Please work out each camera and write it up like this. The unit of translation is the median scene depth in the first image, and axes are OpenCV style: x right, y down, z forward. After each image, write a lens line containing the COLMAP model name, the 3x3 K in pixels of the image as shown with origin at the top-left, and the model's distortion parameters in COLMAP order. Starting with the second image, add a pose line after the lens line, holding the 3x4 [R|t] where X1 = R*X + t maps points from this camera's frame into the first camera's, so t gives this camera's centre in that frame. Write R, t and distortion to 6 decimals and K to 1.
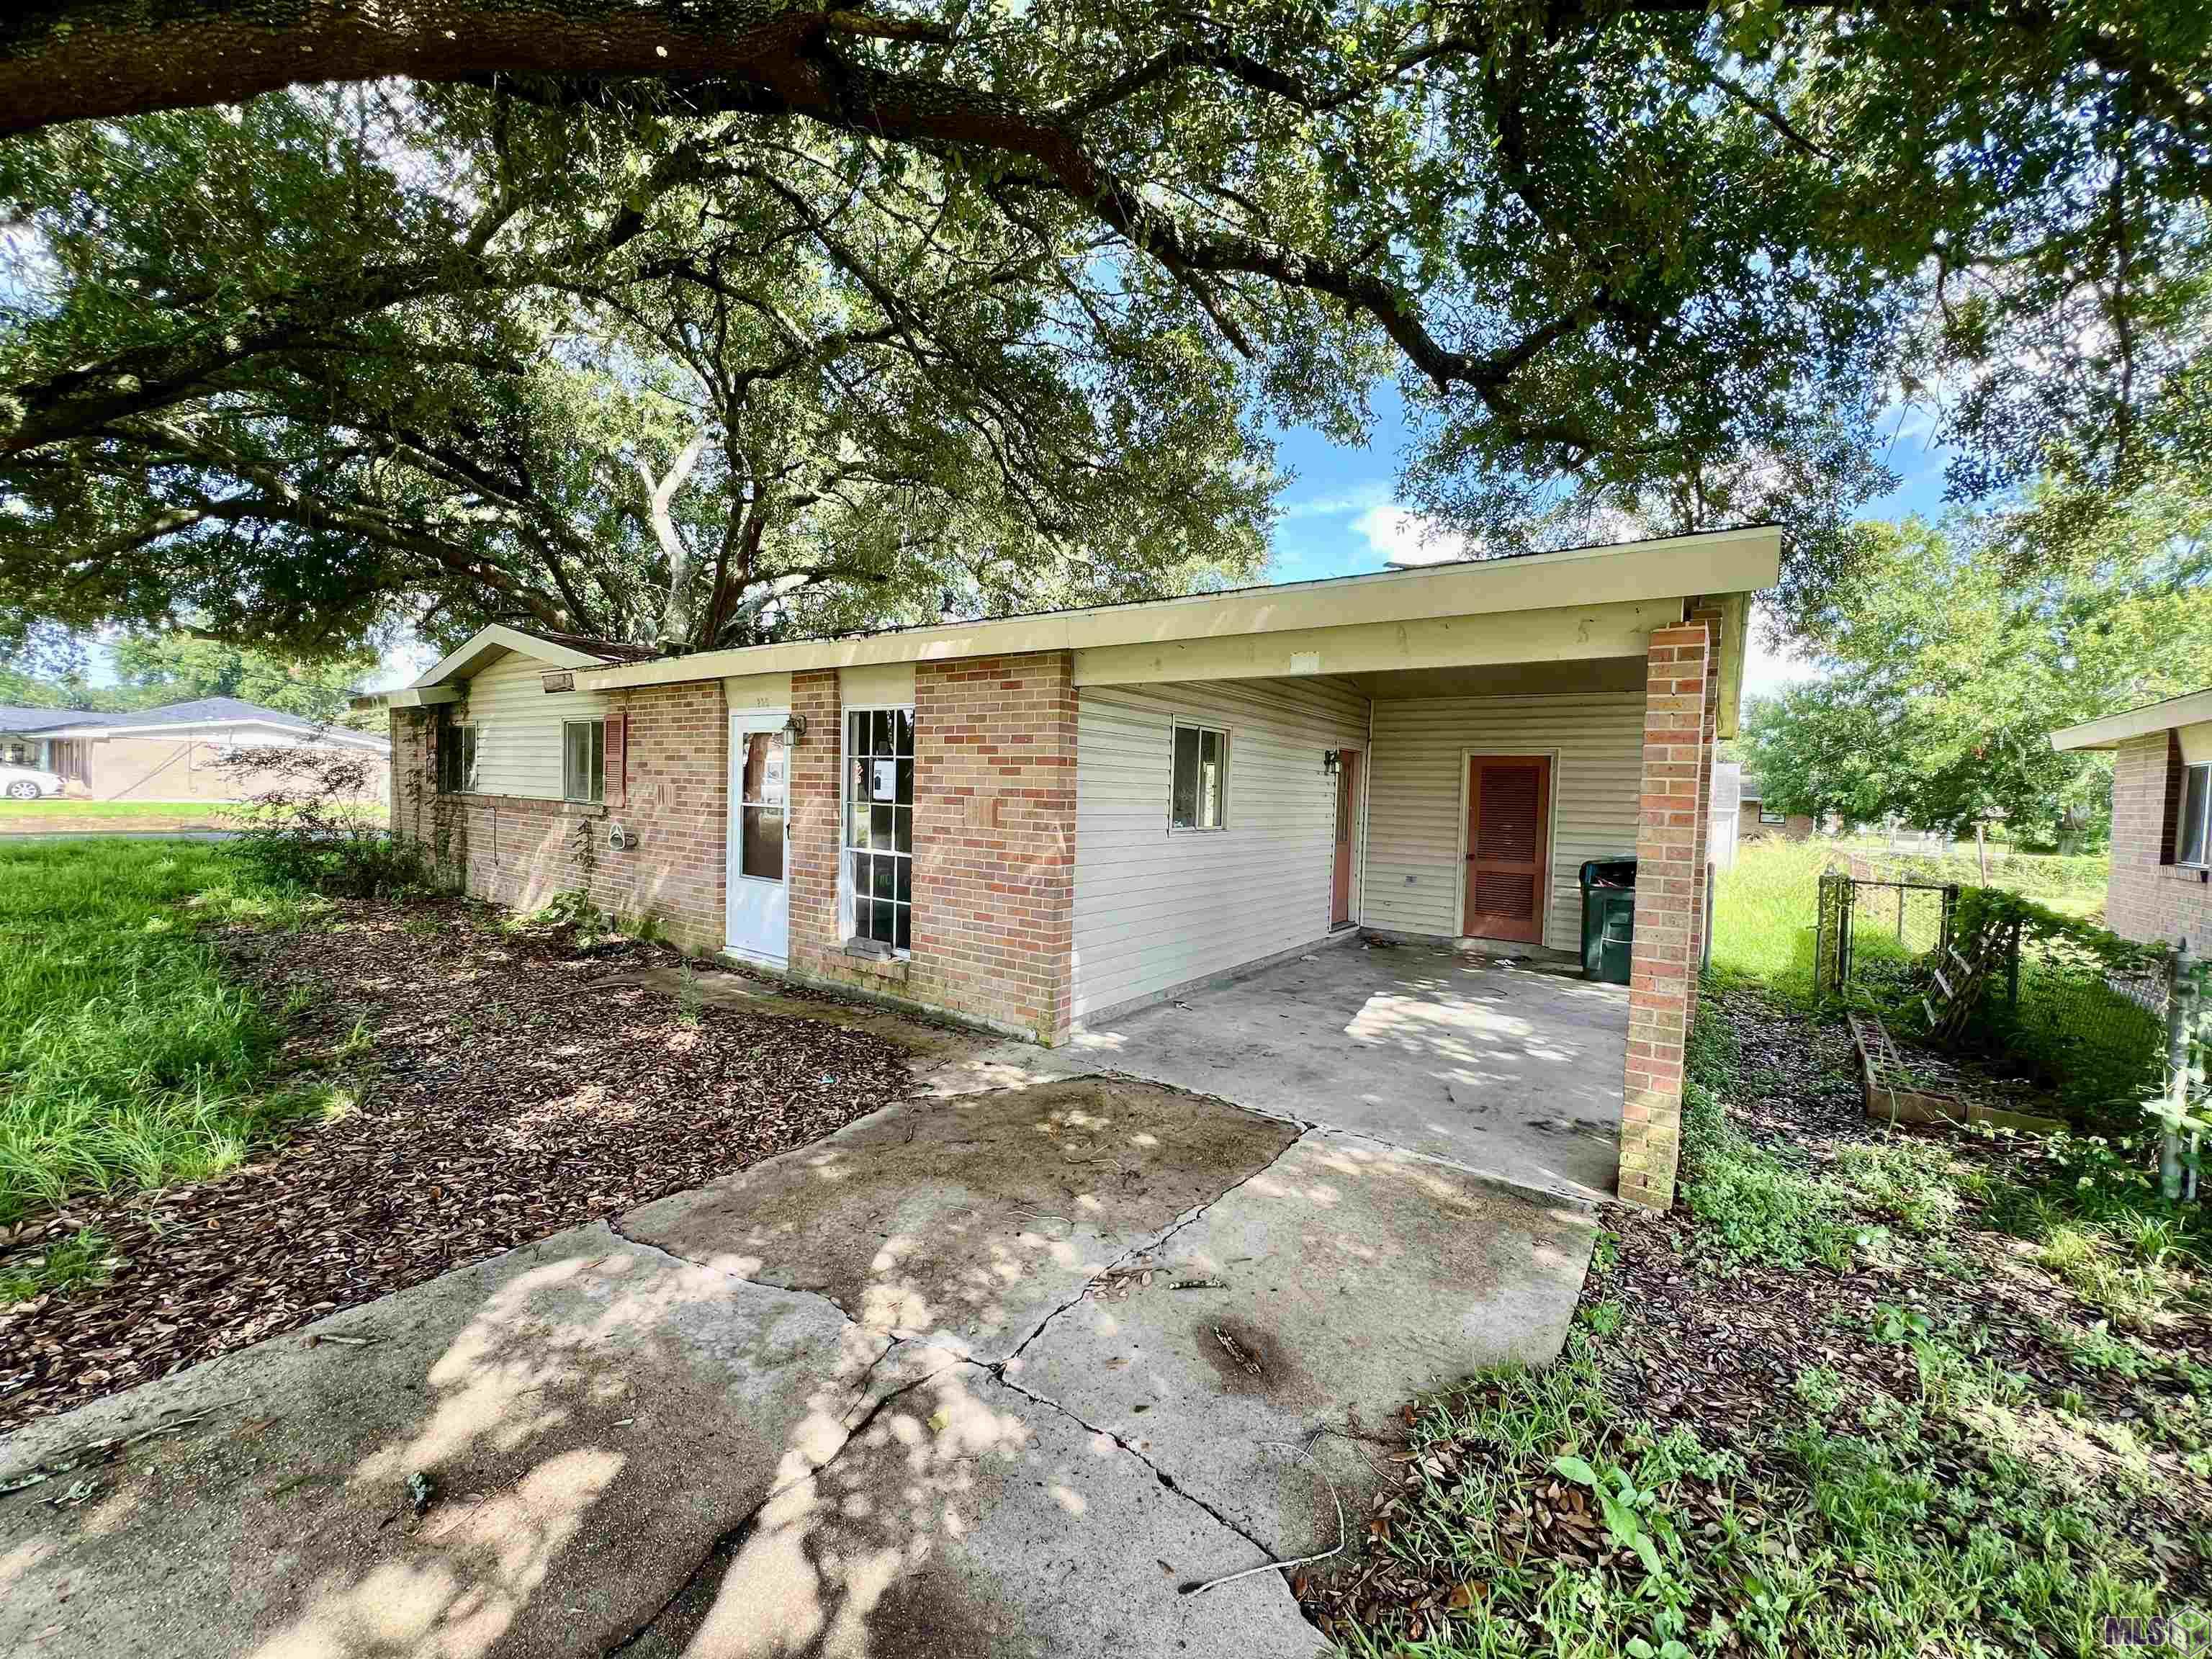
lens RADIAL K [[884.8, 0, 1109.4], [0, 884.8, 826.5], [0, 0, 1]] dist [-0.002280, 0.000572]
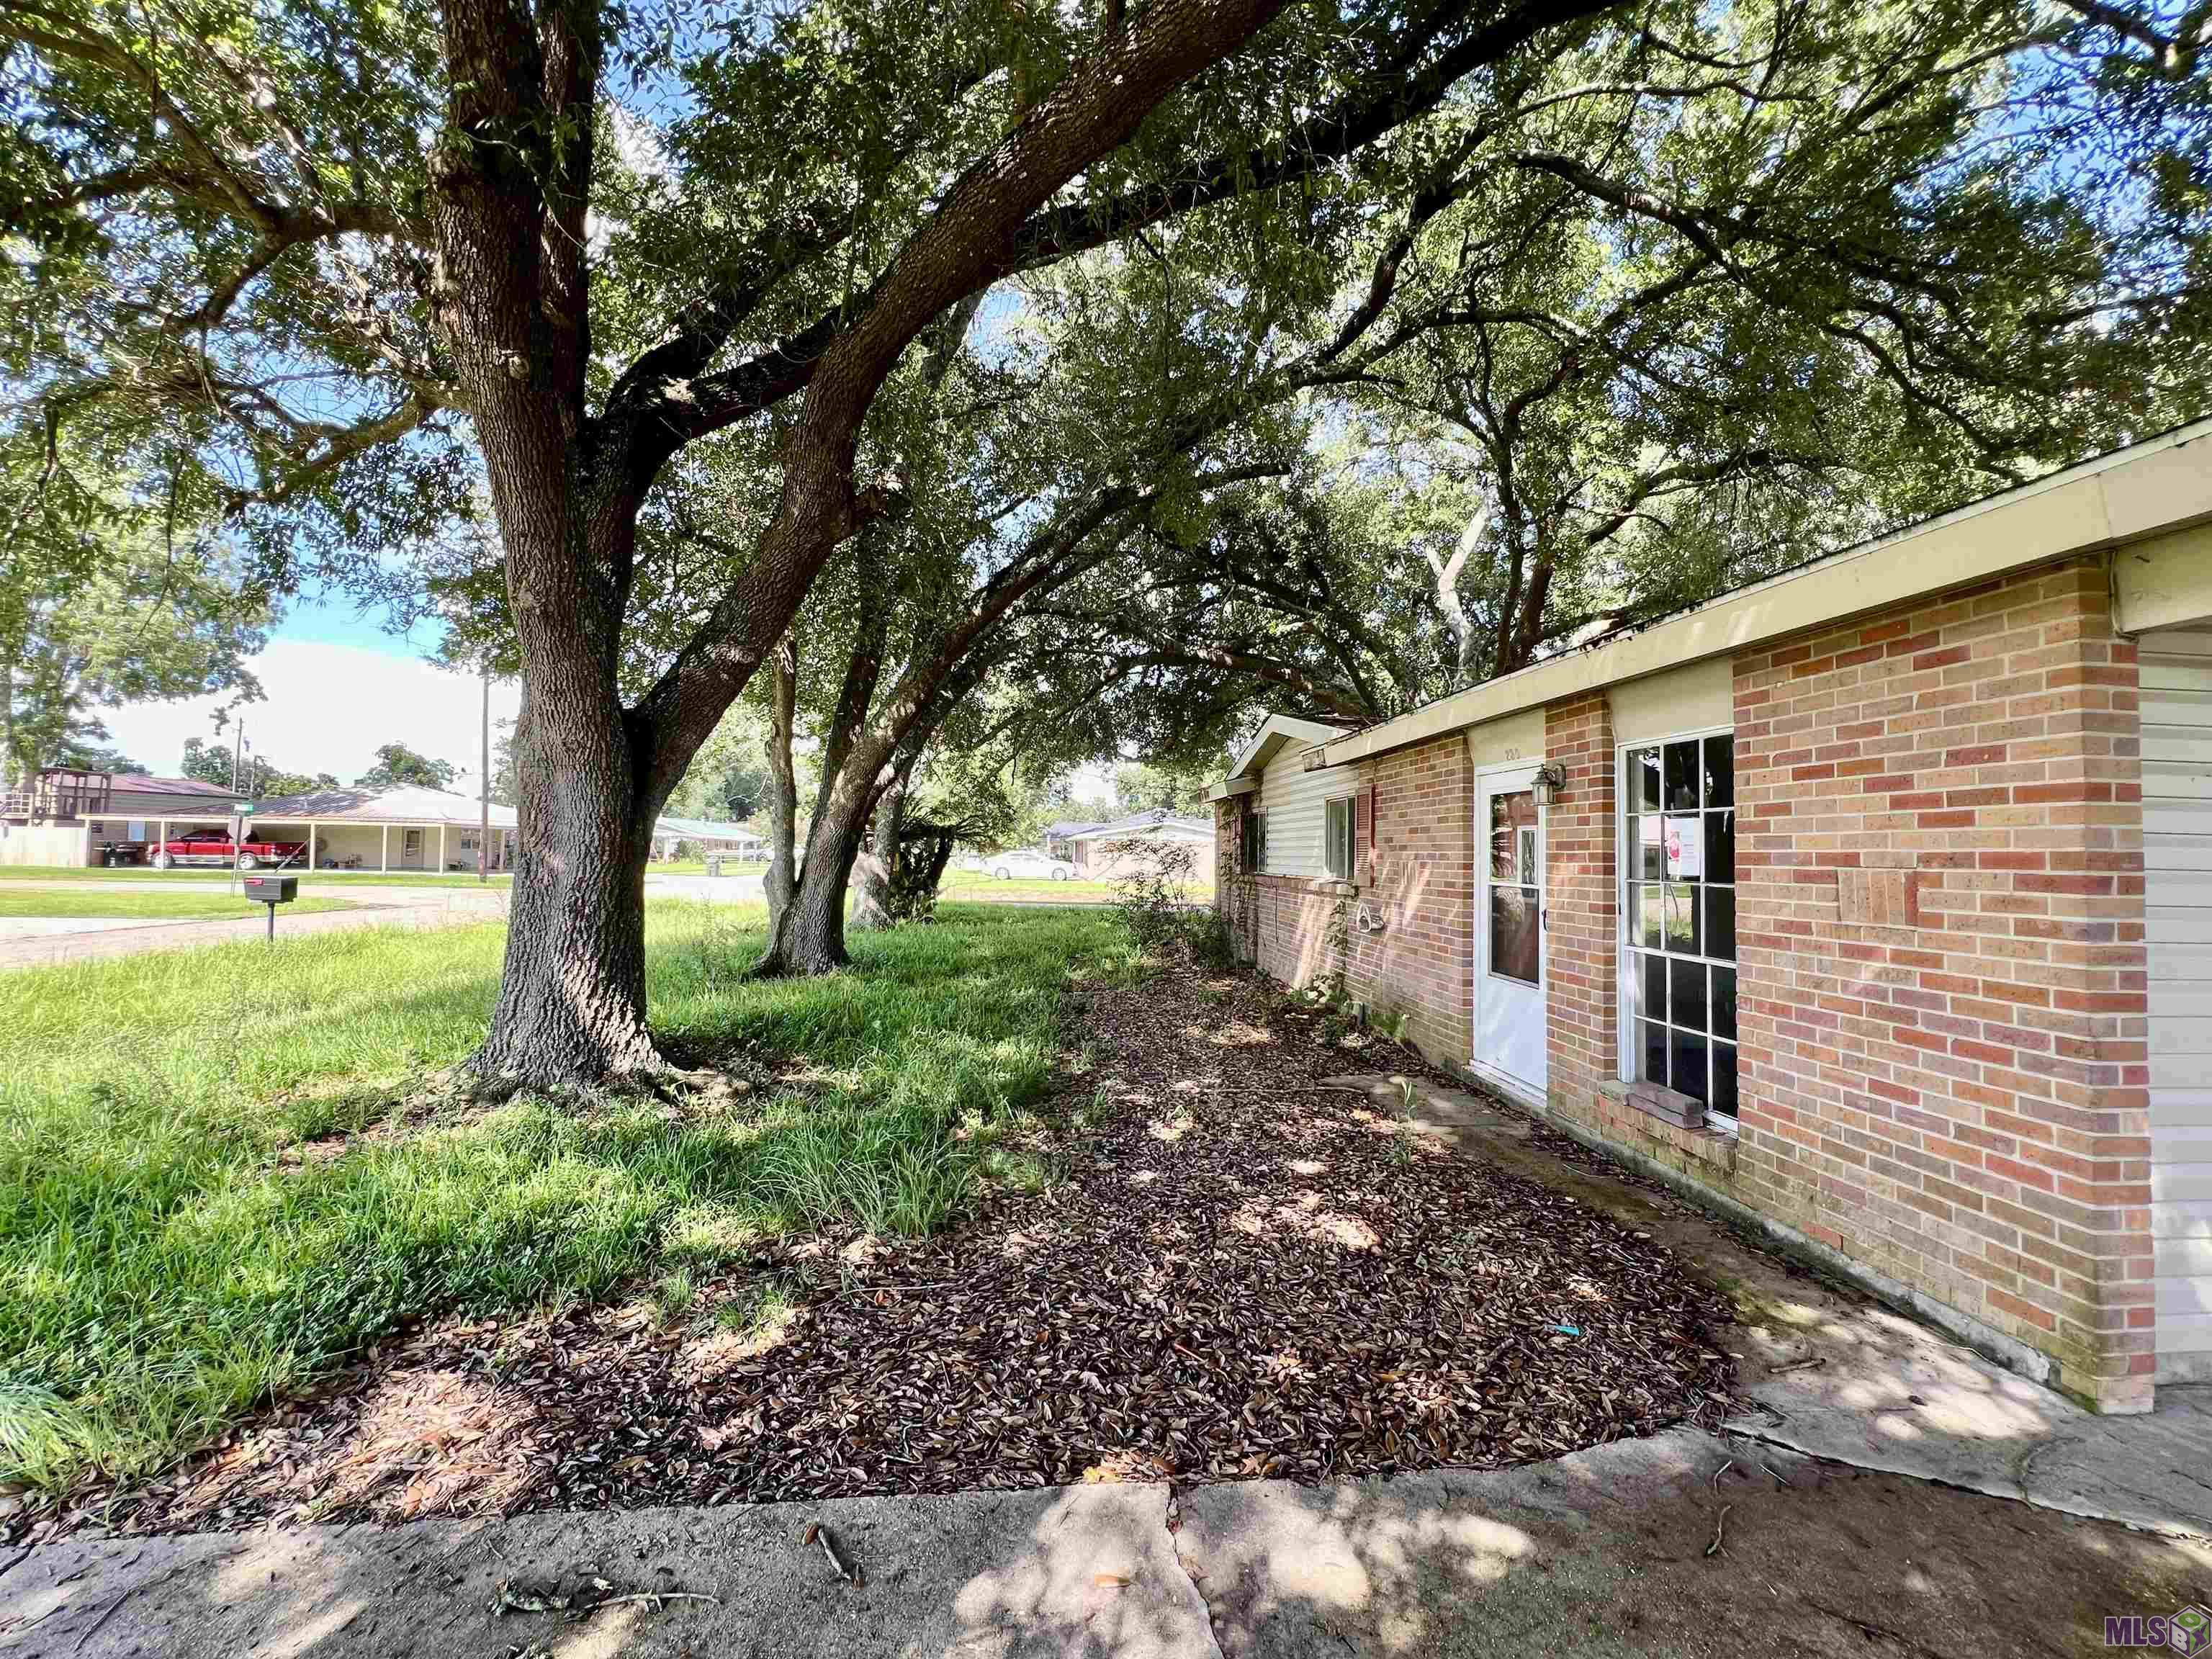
lens RADIAL K [[884.8, 0, 1111.6], [0, 884.8, 823.3], [0, 0, 1]] dist [-0.002280, 0.000572]
pose [[0.650939, -0.046316, -0.757716, -0.024689], [-0.029244, 0.995866, -0.085996, -0.000434], [0.758566, 0.078137, 0.646894, 0.187664]]
